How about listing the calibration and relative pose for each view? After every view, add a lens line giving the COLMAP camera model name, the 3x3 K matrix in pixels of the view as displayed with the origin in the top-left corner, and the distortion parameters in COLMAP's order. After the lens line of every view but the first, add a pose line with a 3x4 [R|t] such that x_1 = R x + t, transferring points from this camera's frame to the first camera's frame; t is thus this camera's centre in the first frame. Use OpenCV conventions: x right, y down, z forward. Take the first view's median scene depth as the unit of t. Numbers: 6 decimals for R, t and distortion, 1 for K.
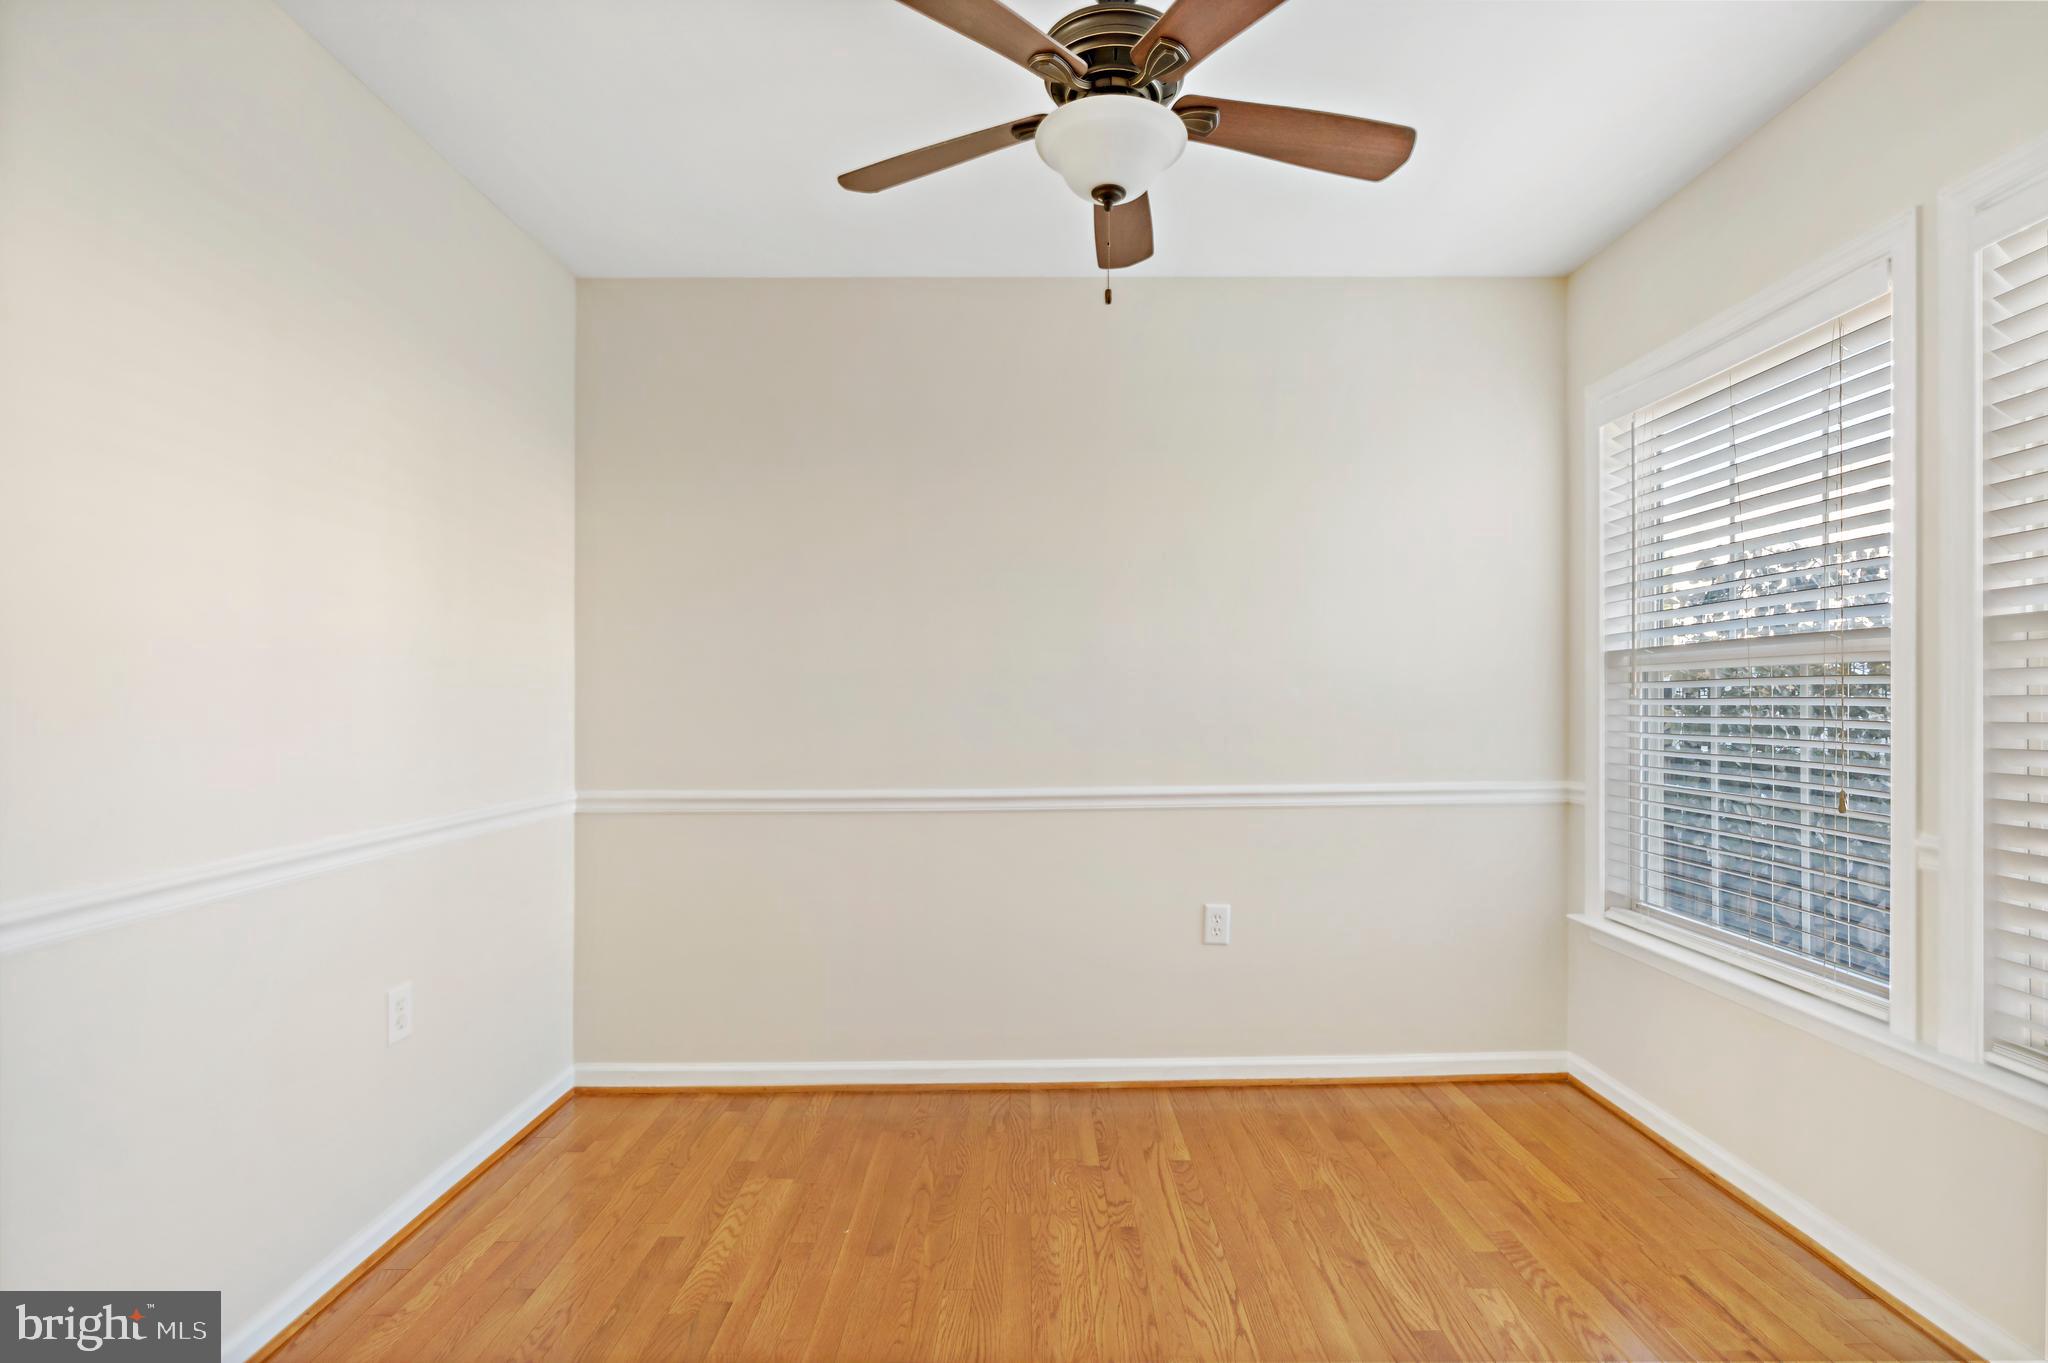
lens RADIAL K [[934.5, 0, 1039.0], [0, 934.5, 688.2], [0, 0, 1]] dist [-0.011600, 0.004948]
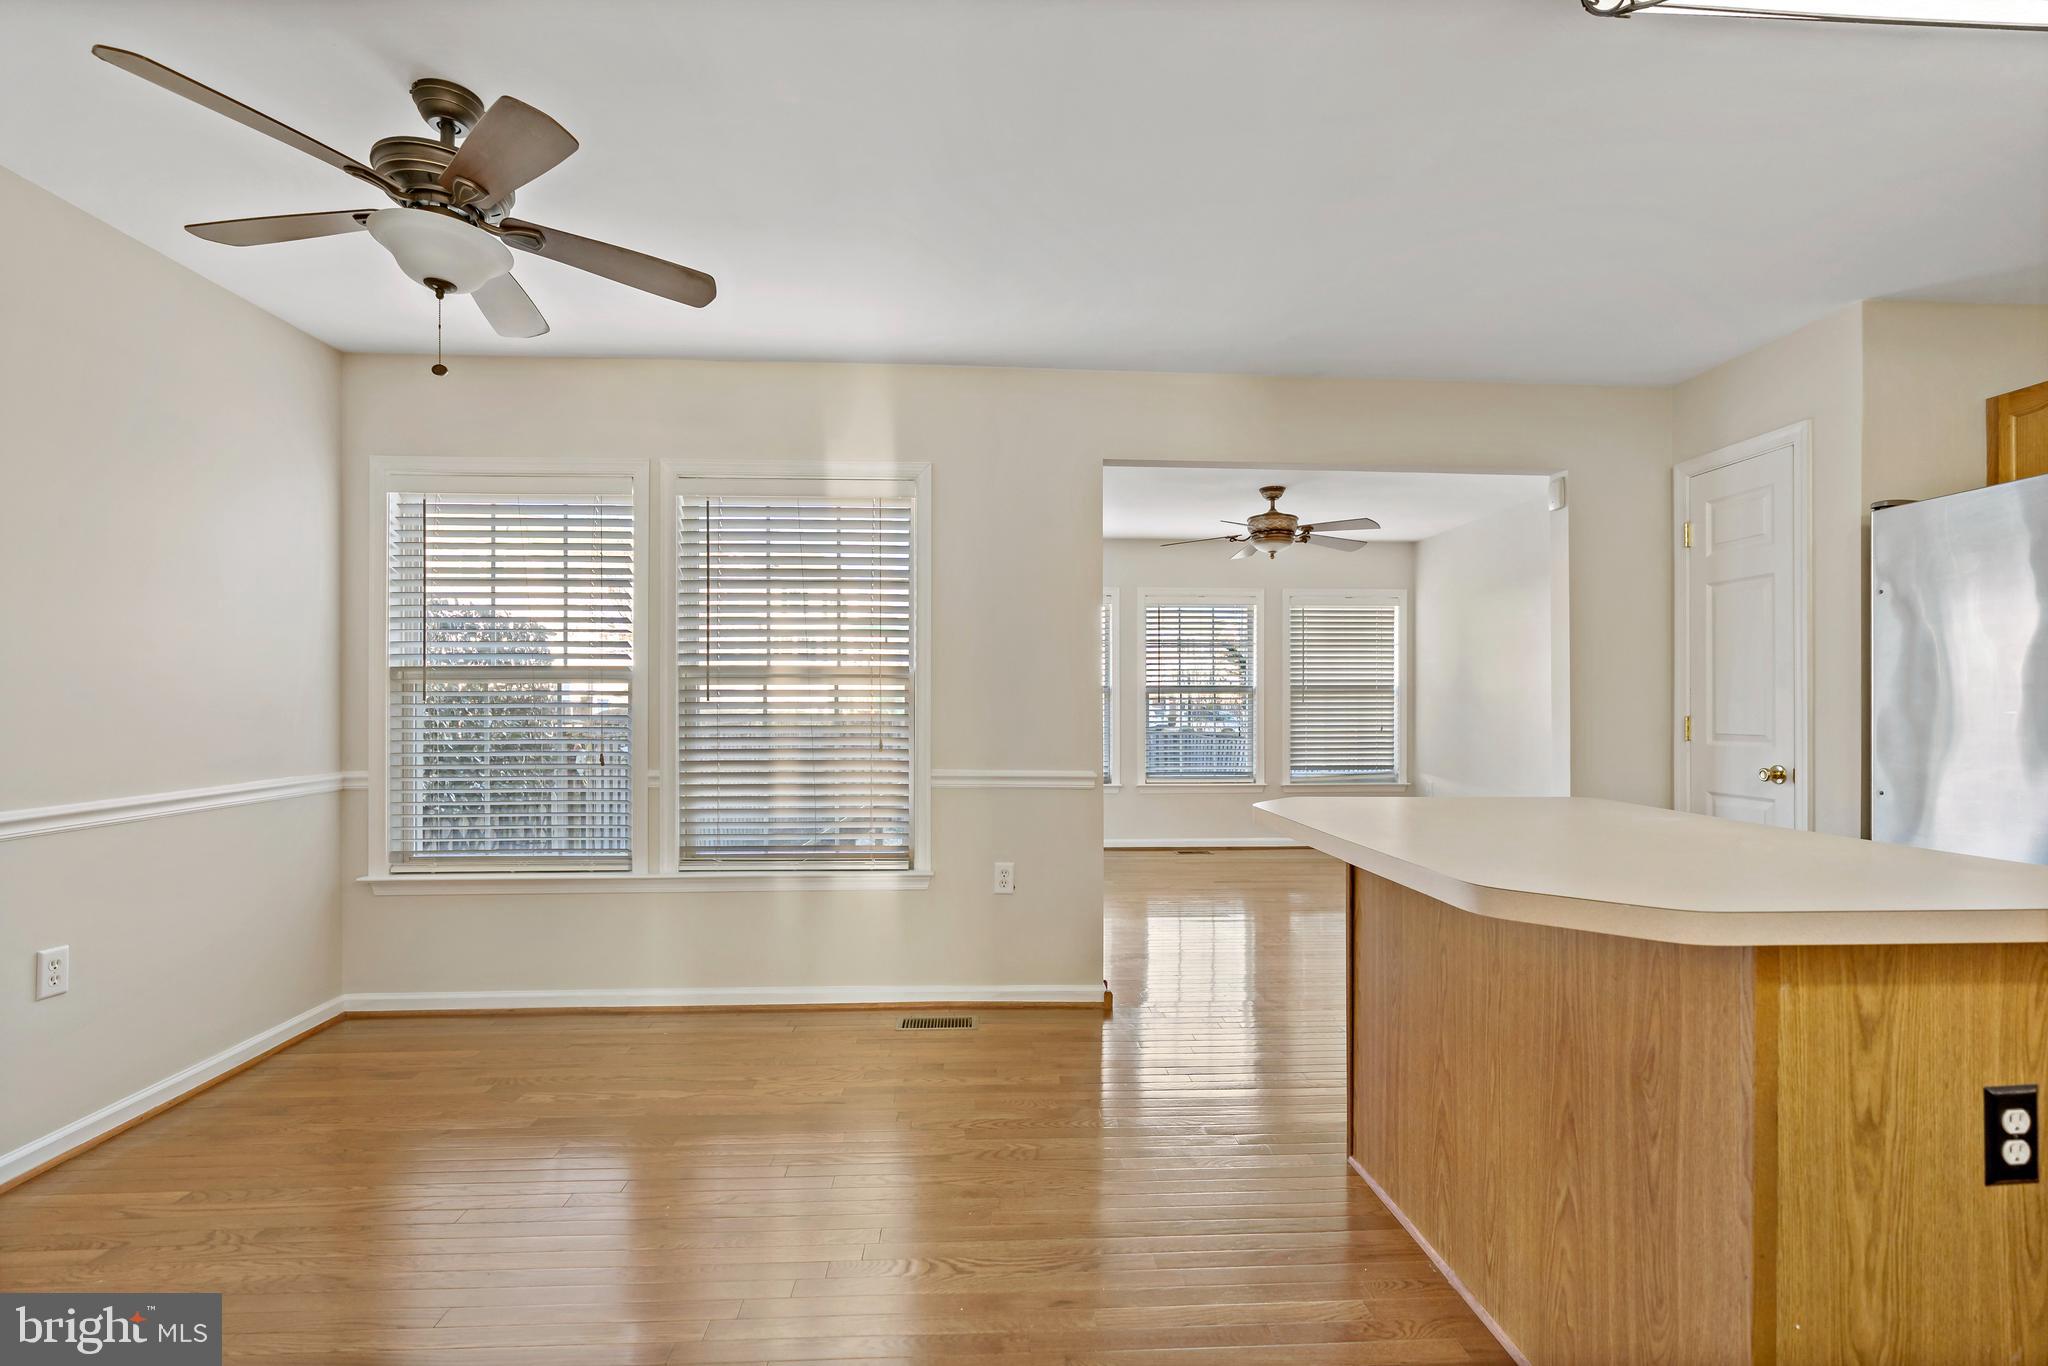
lens RADIAL K [[934.5, 0, 1020.1], [0, 934.5, 707.6], [0, 0, 1]] dist [-0.011600, 0.004948]
pose [[-0.043861, -0.001012, 0.999037, -0.698991], [-0.009899, 0.999951, 0.000578, 0.007293], [-0.998989, -0.009864, -0.043869, 0.179221]]
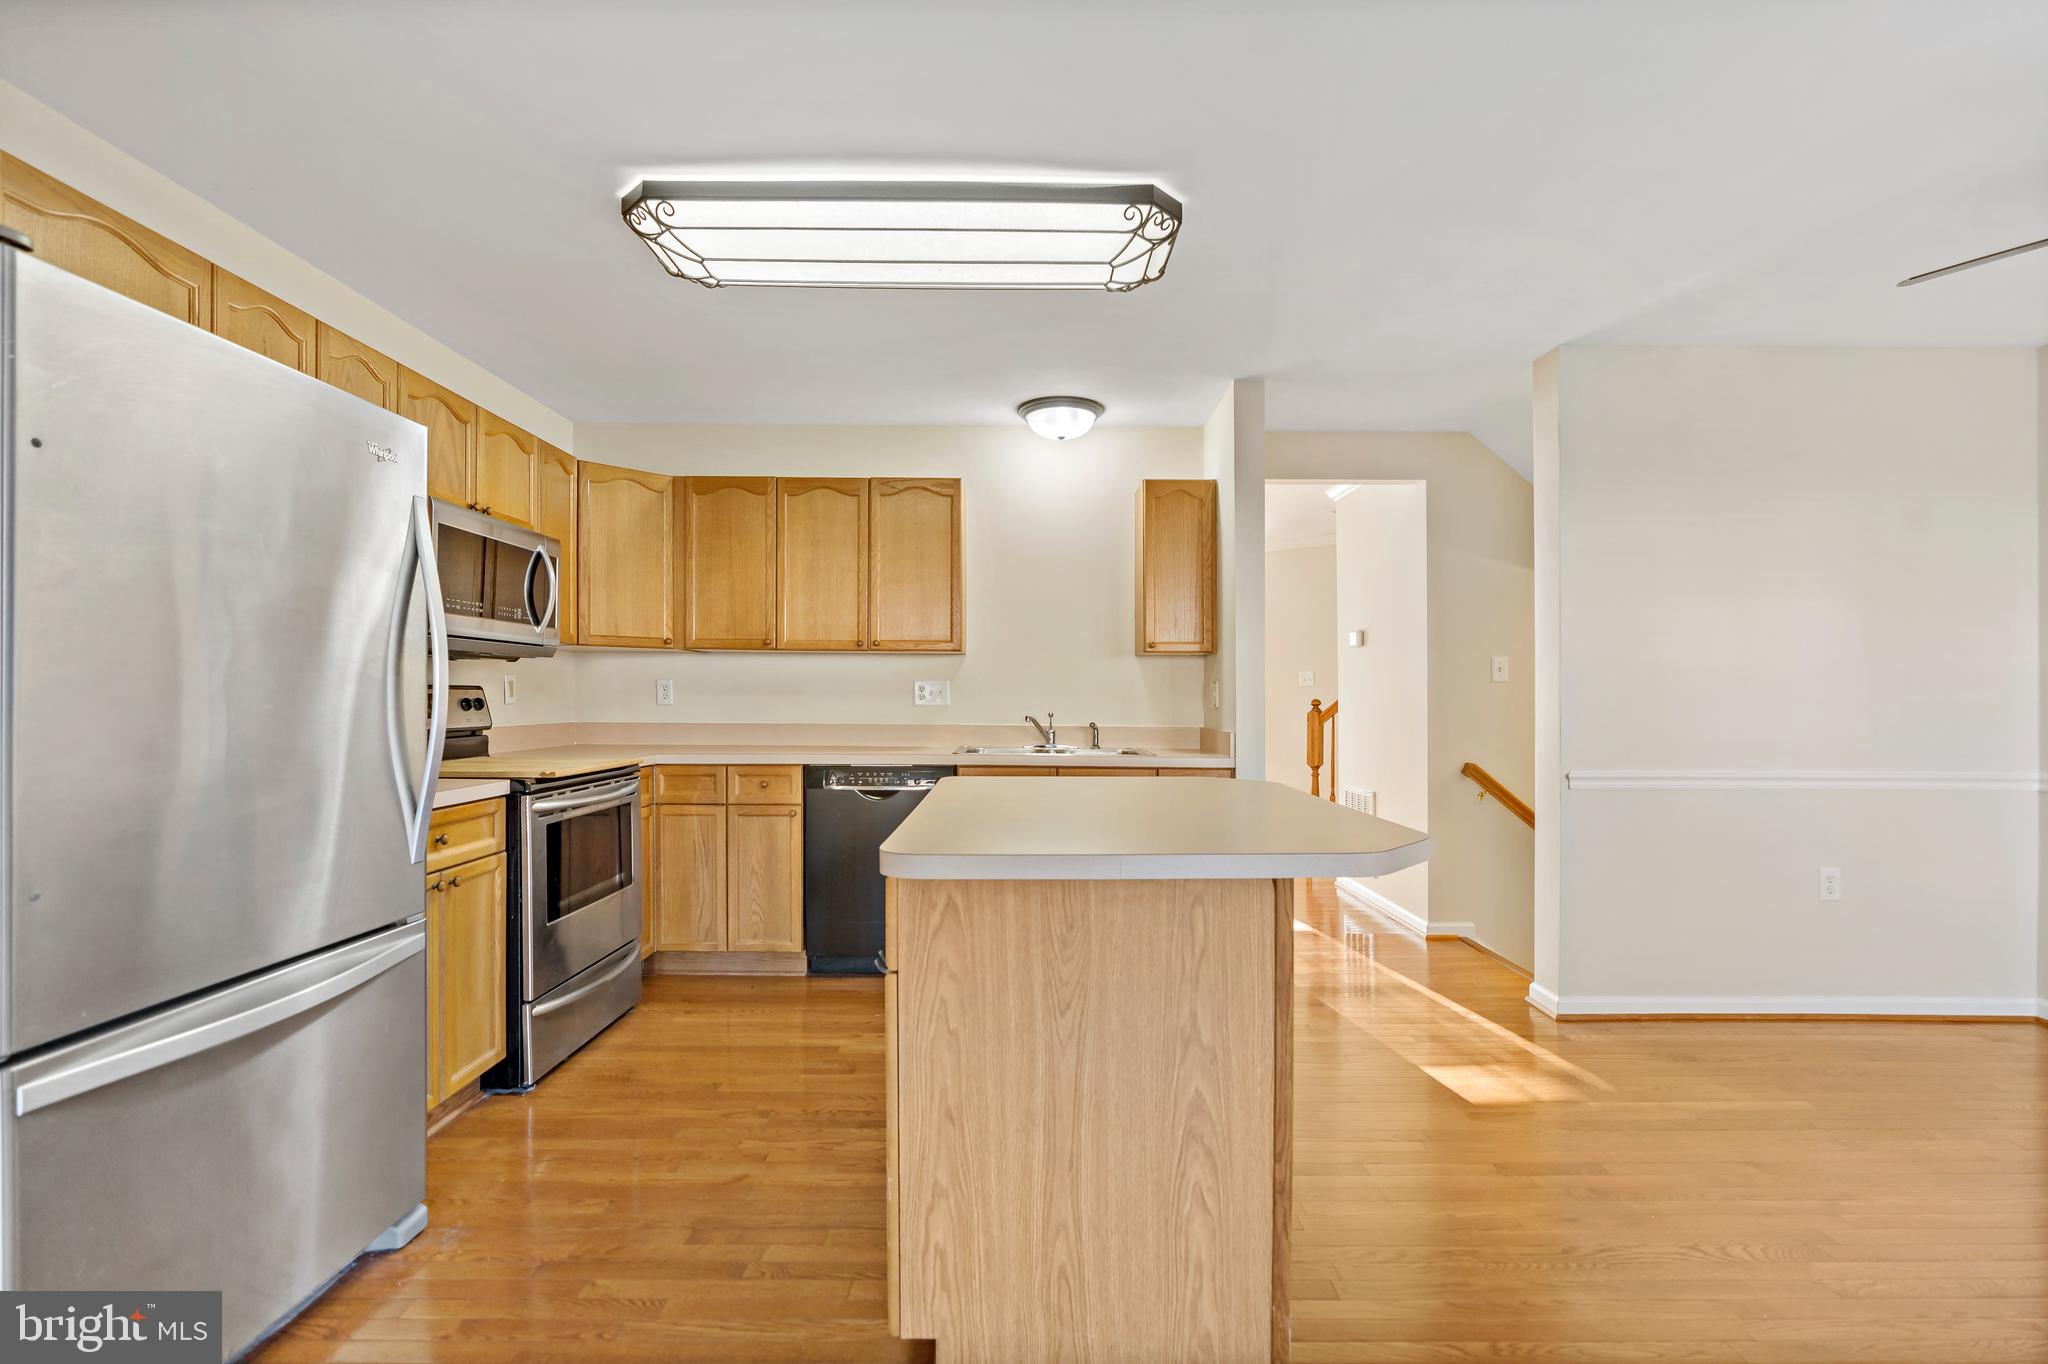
lens RADIAL K [[934.5, 0, 1030.1], [0, 934.5, 699.3], [0, 0, 1]] dist [-0.011600, 0.004948]
pose [[0.005917, 0.010197, -0.999931, 0.706592], [0.006619, 0.999926, 0.010236, -0.006379], [0.999961, -0.006680, 0.005849, -0.323327]]
